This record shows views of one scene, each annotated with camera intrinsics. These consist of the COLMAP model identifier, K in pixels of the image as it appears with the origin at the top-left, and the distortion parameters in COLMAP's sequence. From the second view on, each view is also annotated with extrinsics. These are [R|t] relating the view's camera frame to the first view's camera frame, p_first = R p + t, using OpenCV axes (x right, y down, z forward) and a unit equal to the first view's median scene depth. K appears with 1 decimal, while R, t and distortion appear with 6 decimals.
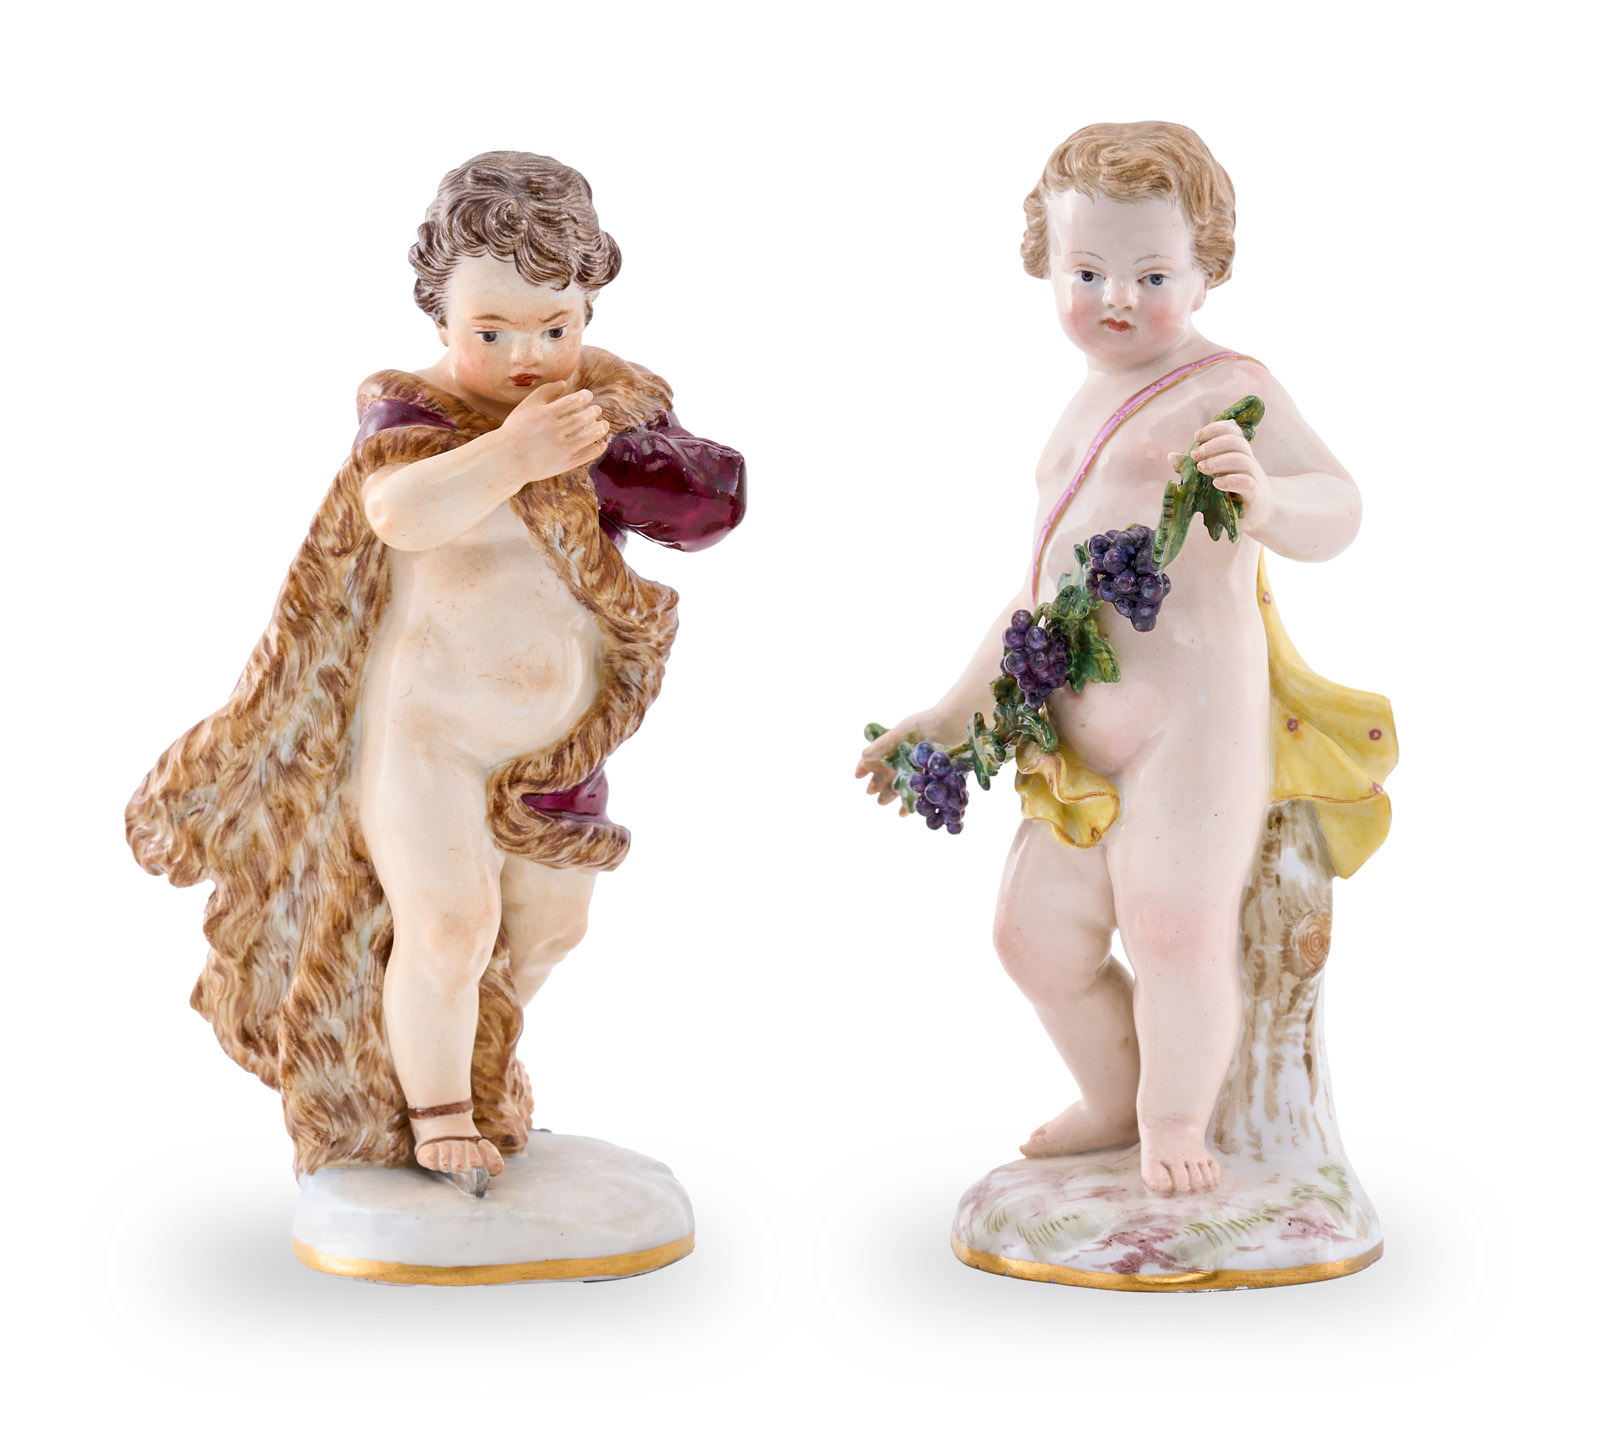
lens RADIAL K [[6973.0, 0, 802.9], [0, 6973.0, 718.3], [0, 0, 1]] dist [-0.736454, 0.000000]
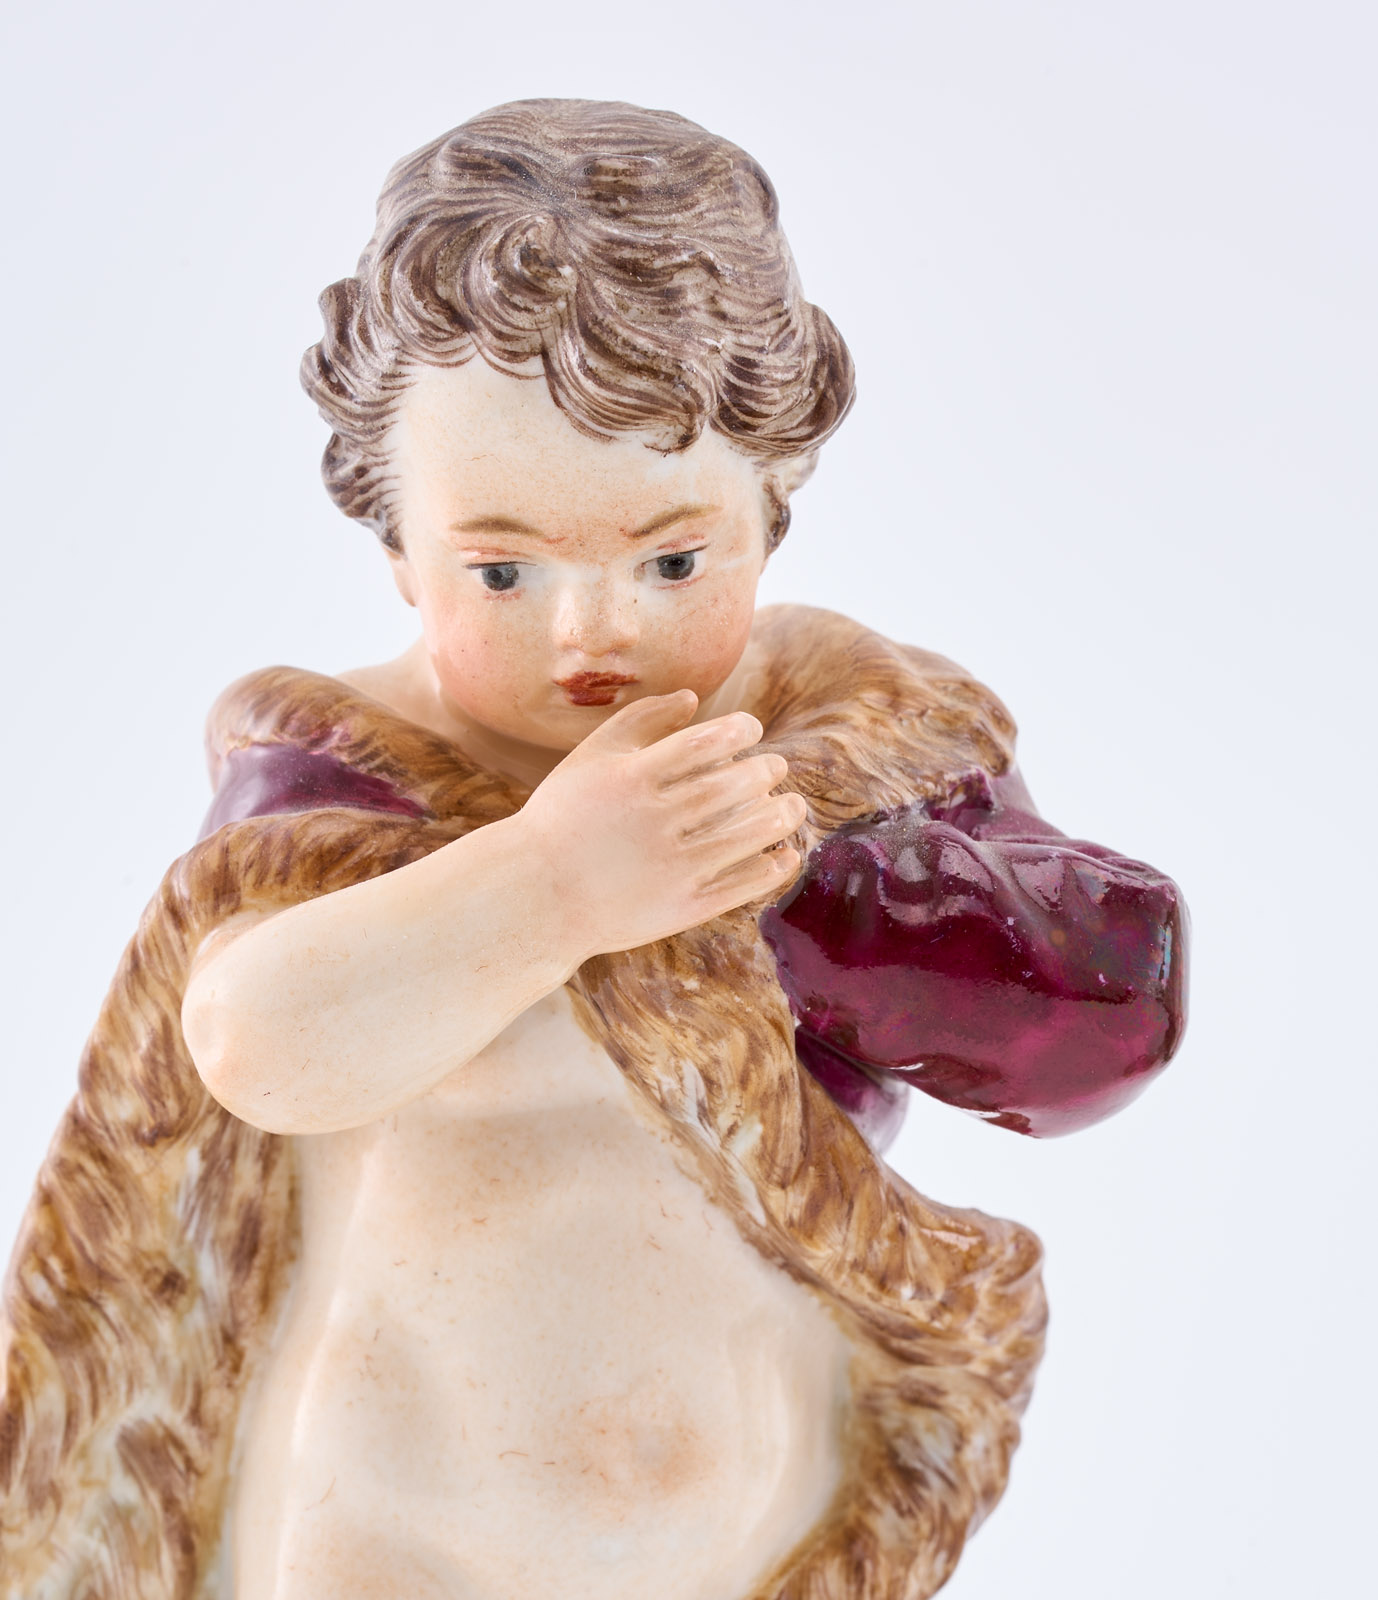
lens RADIAL K [[9547.5, 0, 688.7], [0, 9547.5, 801.6], [0, 0, 1]] dist [-0.321831, 0.000000]
pose [[0.988128, -0.006564, -0.153491, 0.046594], [-0.001415, 0.998656, -0.051819, -0.015173], [0.153625, 0.051421, 0.986790, 0.483037]]
